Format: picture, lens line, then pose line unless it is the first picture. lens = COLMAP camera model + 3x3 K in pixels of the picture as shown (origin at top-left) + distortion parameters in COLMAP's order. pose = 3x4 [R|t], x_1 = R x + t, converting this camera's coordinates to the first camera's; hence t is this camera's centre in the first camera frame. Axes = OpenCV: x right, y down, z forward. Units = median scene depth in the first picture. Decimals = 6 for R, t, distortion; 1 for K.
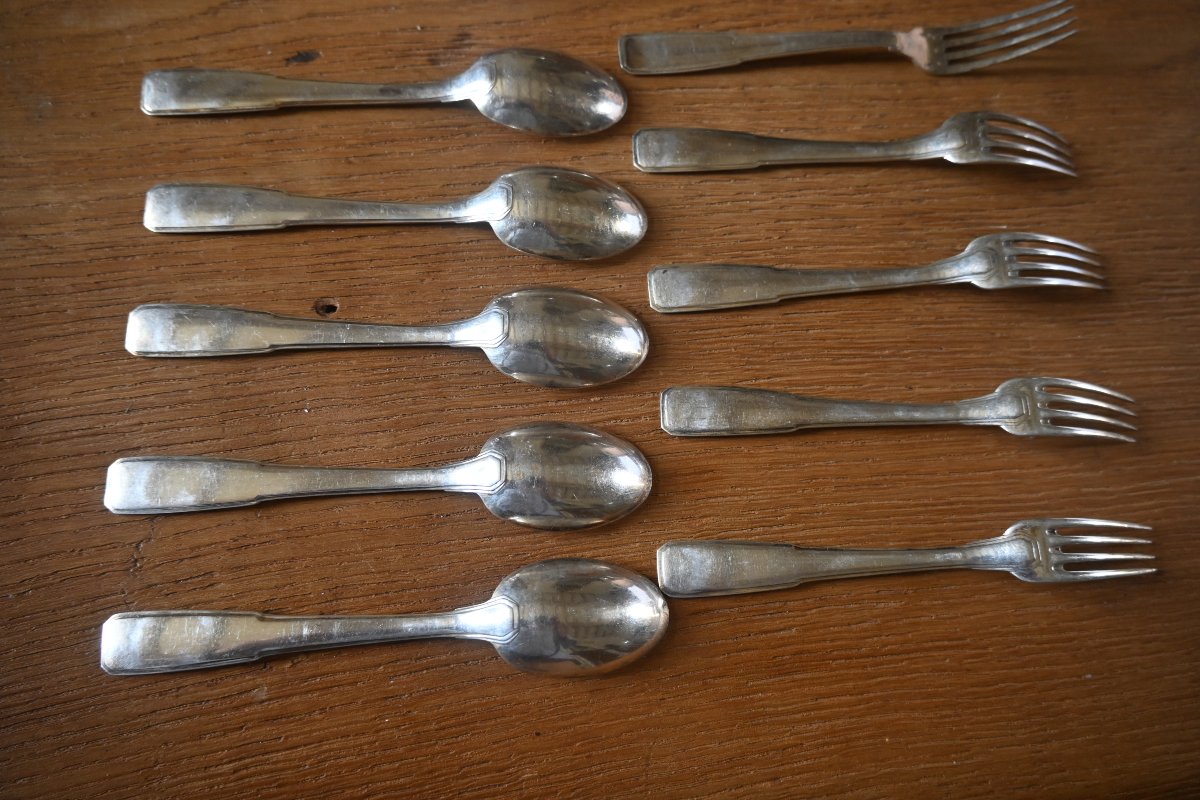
lens RADIAL K [[896.0, 0, 593.8], [0, 896.0, 395.2], [0, 0, 1]] dist [0.018689, -0.024053]
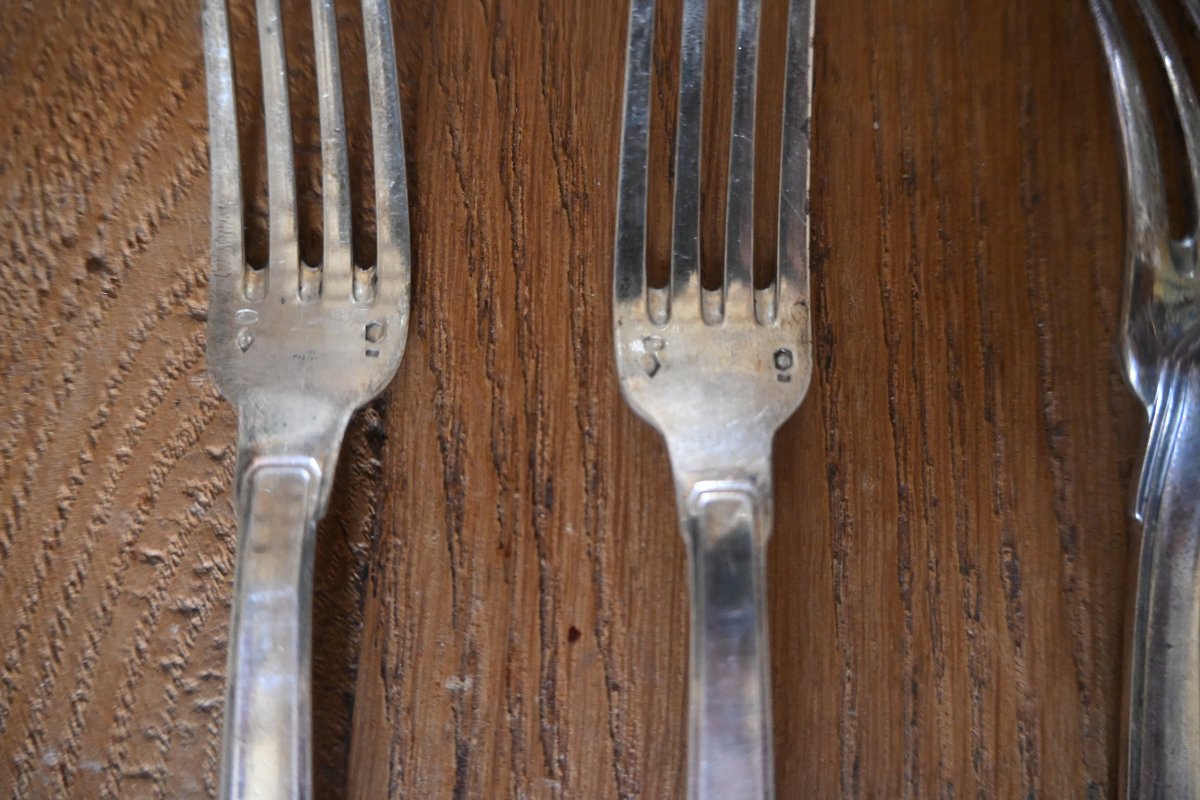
lens RADIAL K [[896.0, 0, 605.1], [0, 896.0, 395.2], [0, 0, 1]] dist [0.018689, -0.024053]
pose [[0.078015, -0.996259, 0.037177, 0.405492], [0.955785, 0.085347, 0.281407, -0.571553], [-0.283527, 0.013579, 0.958868, 0.879505]]
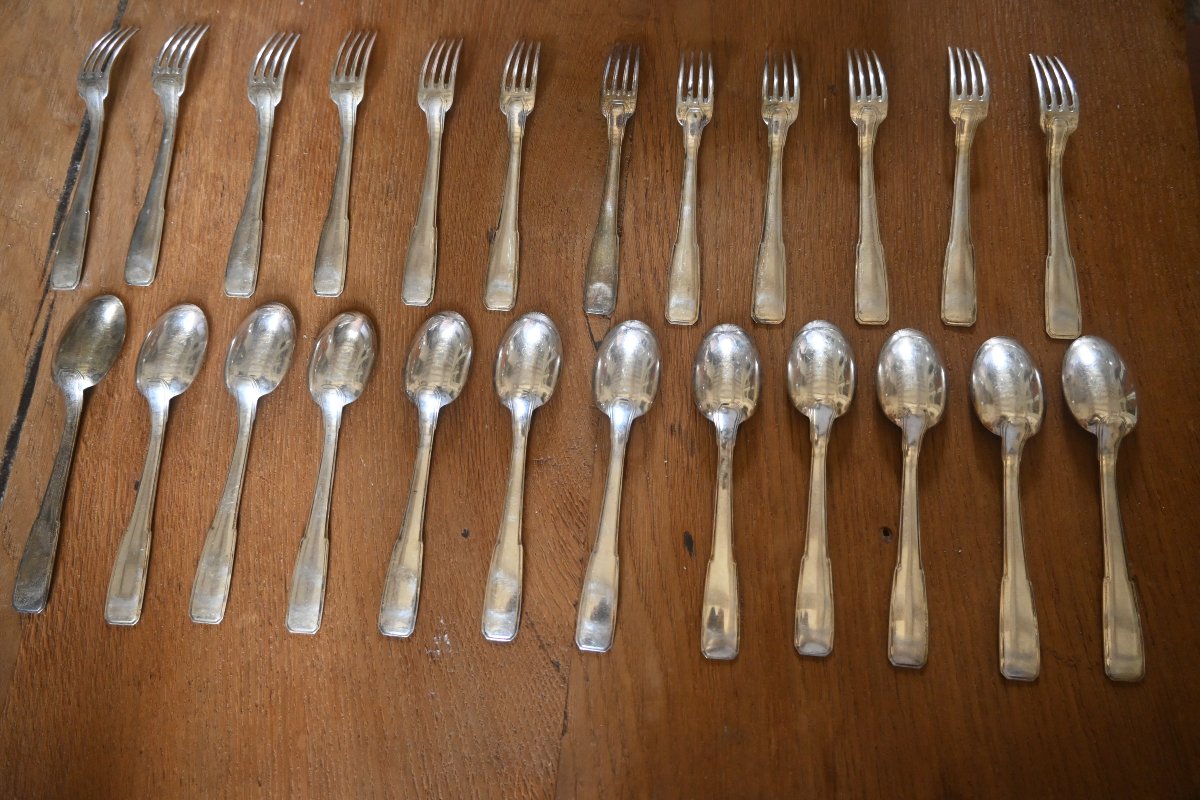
lens RADIAL K [[896.0, 0, 597.3], [0, 896.0, 401.4], [0, 0, 1]] dist [0.018689, -0.024053]
pose [[0.112379, -0.976549, 0.183638, -0.409199], [0.973546, 0.145208, 0.176416, -0.849199], [-0.198945, 0.158954, 0.967034, -0.349397]]
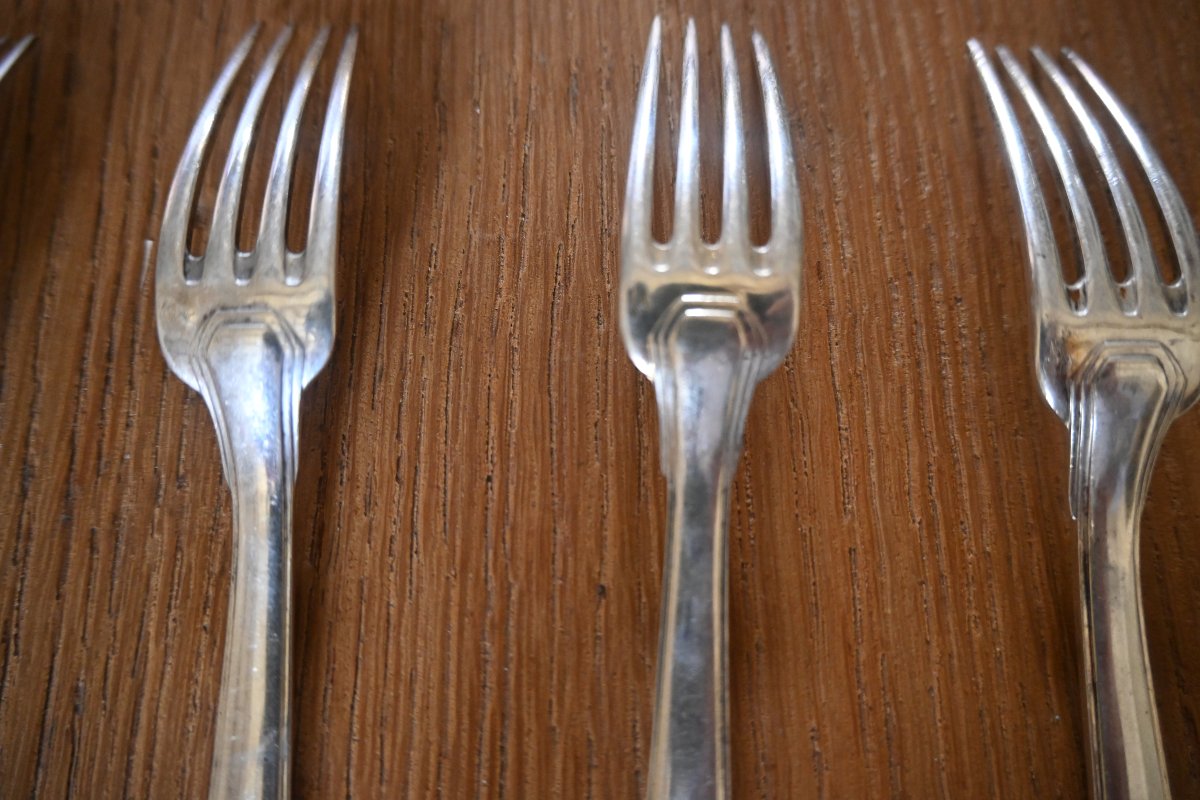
lens RADIAL K [[896.0, 0, 600.3], [0, 896.0, 402.6], [0, 0, 1]] dist [0.018689, -0.024053]
pose [[0.055208, -0.982976, 0.175241, 0.382953], [0.963268, 0.098630, 0.249774, -0.108557], [-0.262806, 0.155014, 0.952315, 0.693254]]
